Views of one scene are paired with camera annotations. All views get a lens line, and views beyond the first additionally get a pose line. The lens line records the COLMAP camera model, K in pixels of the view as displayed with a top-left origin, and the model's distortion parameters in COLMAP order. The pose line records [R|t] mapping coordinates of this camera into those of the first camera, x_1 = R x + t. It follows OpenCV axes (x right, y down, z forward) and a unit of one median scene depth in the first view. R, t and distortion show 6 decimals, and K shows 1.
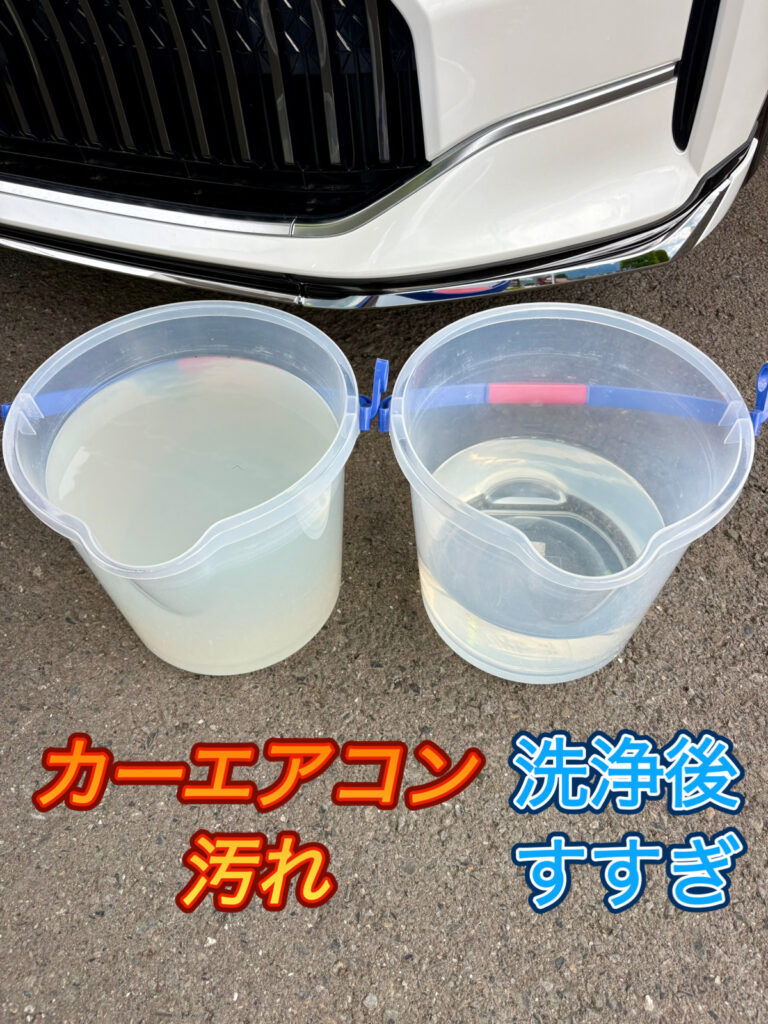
lens RADIAL K [[773.7, 0, 380.6], [0, 773.7, 508.3], [0, 0, 1]] dist [0.012907, -0.008876]
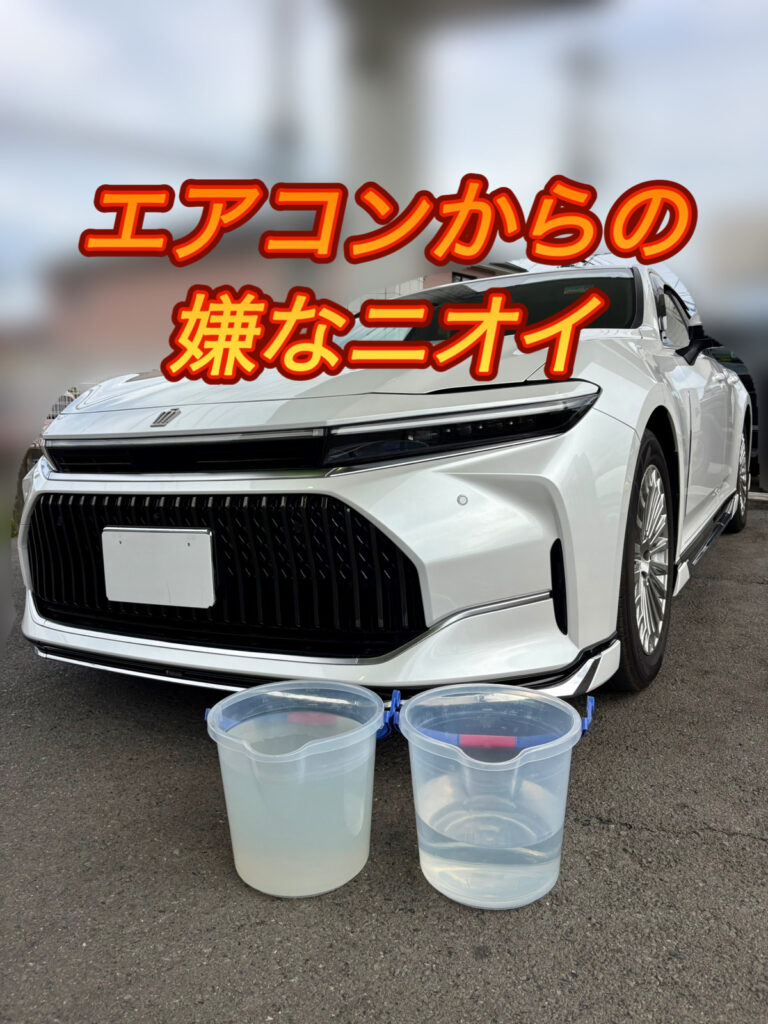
lens RADIAL K [[773.7, 0, 380.6], [0, 773.7, 508.3], [0, 0, 1]] dist [0.012907, -0.008876]
pose [[0.997076, 0.011552, -0.075539, 0.089569], [-0.060146, 0.728409, -0.682497, 0.706713], [0.047139, 0.685045, 0.726974, -0.674337]]
